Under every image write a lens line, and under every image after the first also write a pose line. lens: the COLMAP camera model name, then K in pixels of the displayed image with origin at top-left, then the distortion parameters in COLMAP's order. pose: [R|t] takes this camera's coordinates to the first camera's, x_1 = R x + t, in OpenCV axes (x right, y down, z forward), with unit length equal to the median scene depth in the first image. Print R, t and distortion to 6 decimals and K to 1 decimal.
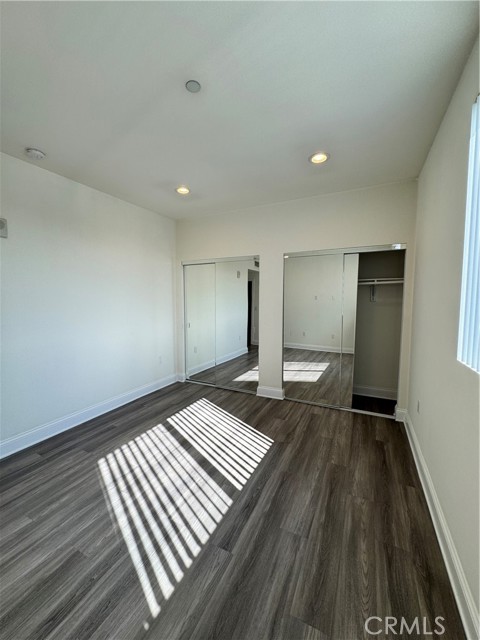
lens RADIAL K [[255.3, 0, 240.0], [0, 255.3, 320.0], [0, 0, 1]] dist [-0.002291, -0.000137]
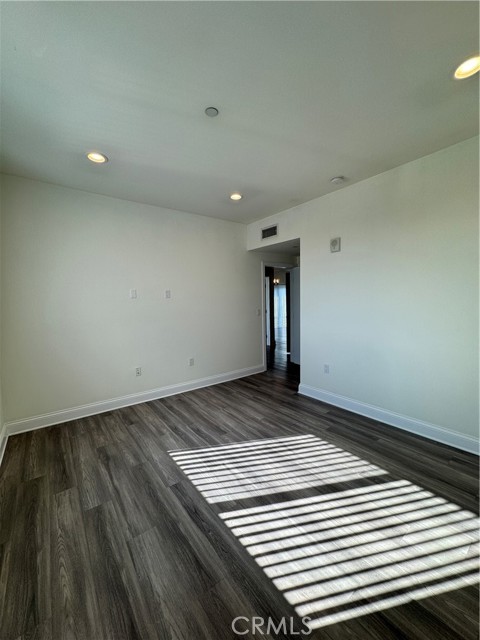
lens RADIAL K [[255.3, 0, 240.0], [0, 255.3, 320.0], [0, 0, 1]] dist [-0.002291, -0.000137]
pose [[-0.439930, 0.084768, -0.894022, 0.659877], [-0.054003, 0.991236, 0.120559, -0.101241], [0.896407, 0.101318, -0.431497, 1.298423]]
